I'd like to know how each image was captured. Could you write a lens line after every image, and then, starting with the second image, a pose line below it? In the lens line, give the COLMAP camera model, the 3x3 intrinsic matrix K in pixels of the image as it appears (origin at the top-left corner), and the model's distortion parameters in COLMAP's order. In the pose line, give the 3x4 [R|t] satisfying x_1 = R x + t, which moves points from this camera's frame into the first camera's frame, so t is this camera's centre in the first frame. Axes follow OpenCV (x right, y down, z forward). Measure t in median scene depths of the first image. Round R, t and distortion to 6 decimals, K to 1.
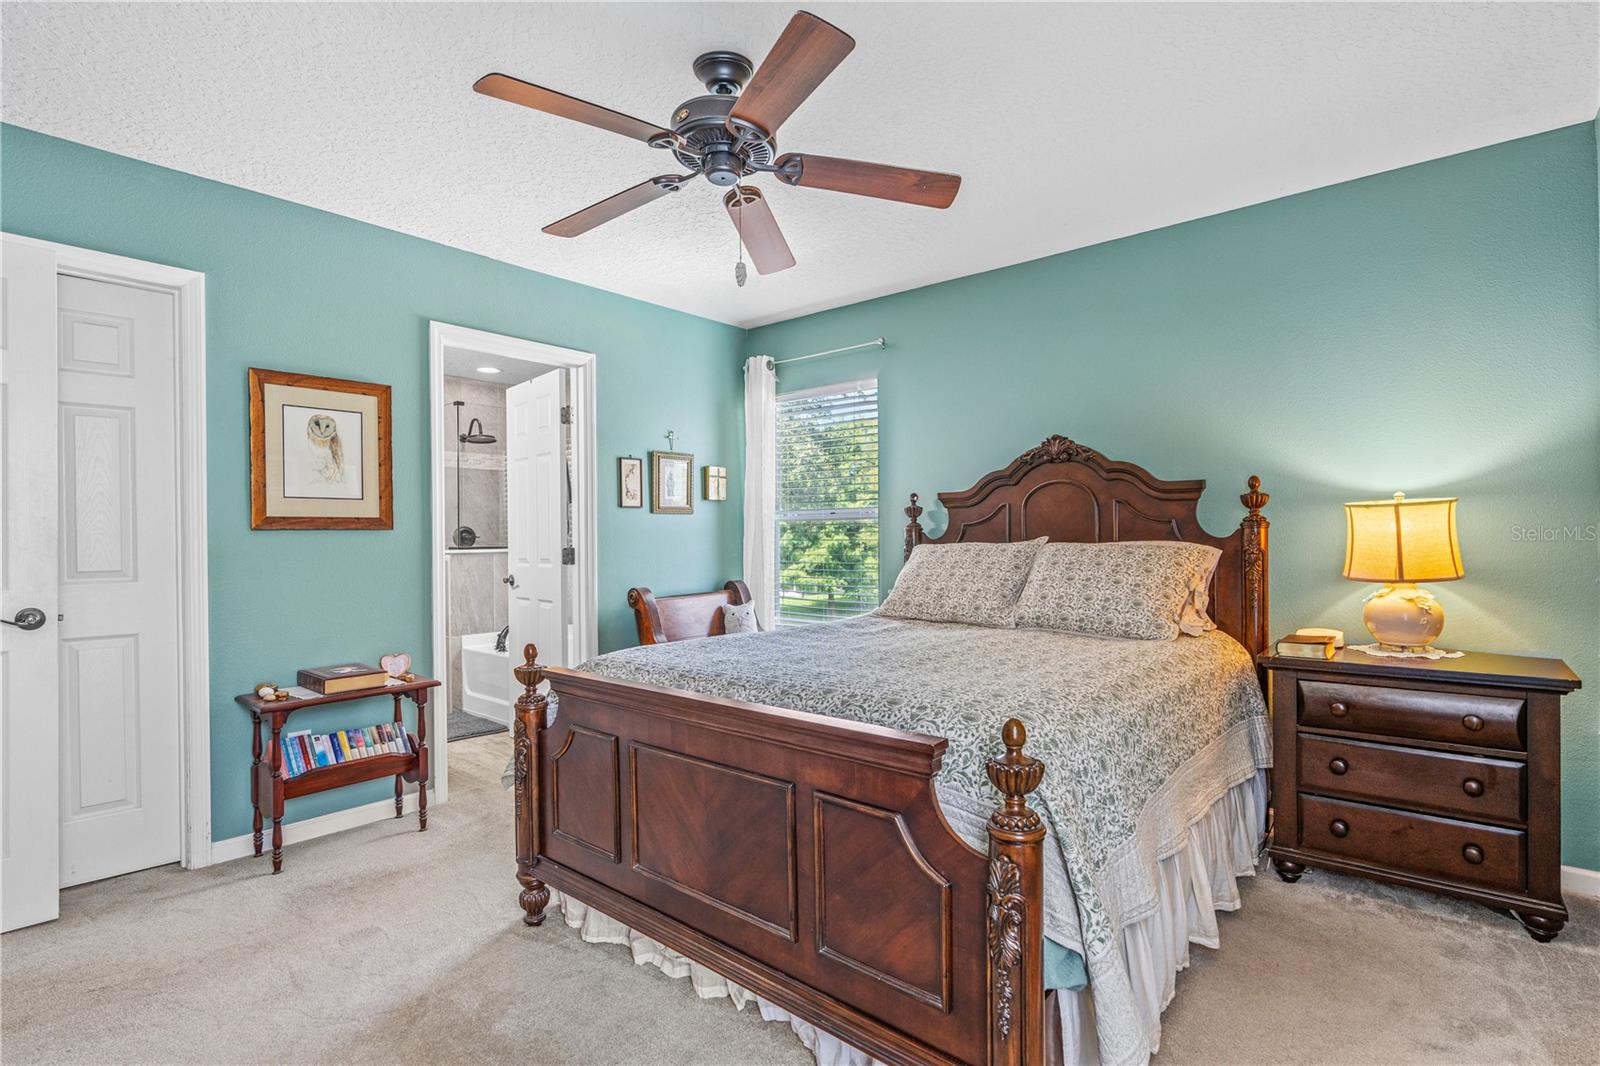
lens RADIAL K [[774.5, 0, 806.9], [0, 774.5, 533.8], [0, 0, 1]] dist [-0.014740, 0.000050]
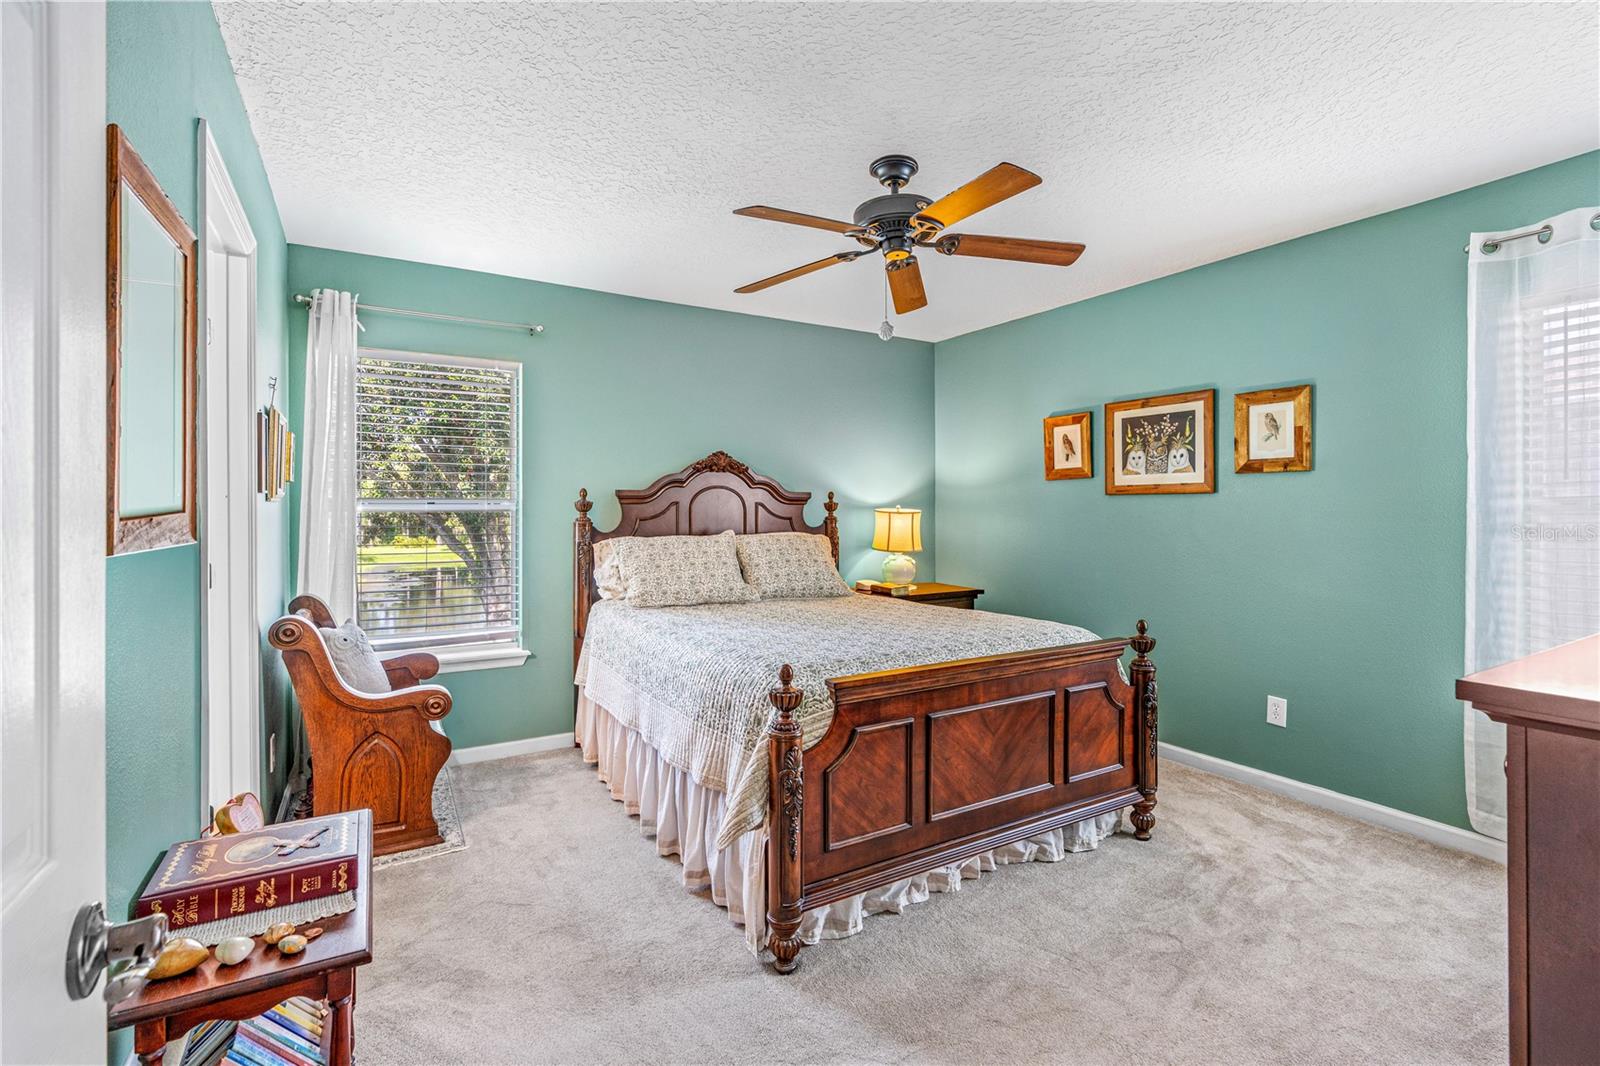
lens RADIAL K [[739.9, 0, 792.7], [0, 739.9, 511.9], [0, 0, 1]] dist [-0.003317, -0.000109]
pose [[0.339133, -0.001692, 0.940737, -0.911681], [-0.010929, 0.999924, 0.005739, -0.039074], [-0.940675, -0.012228, 0.339088, 0.523754]]
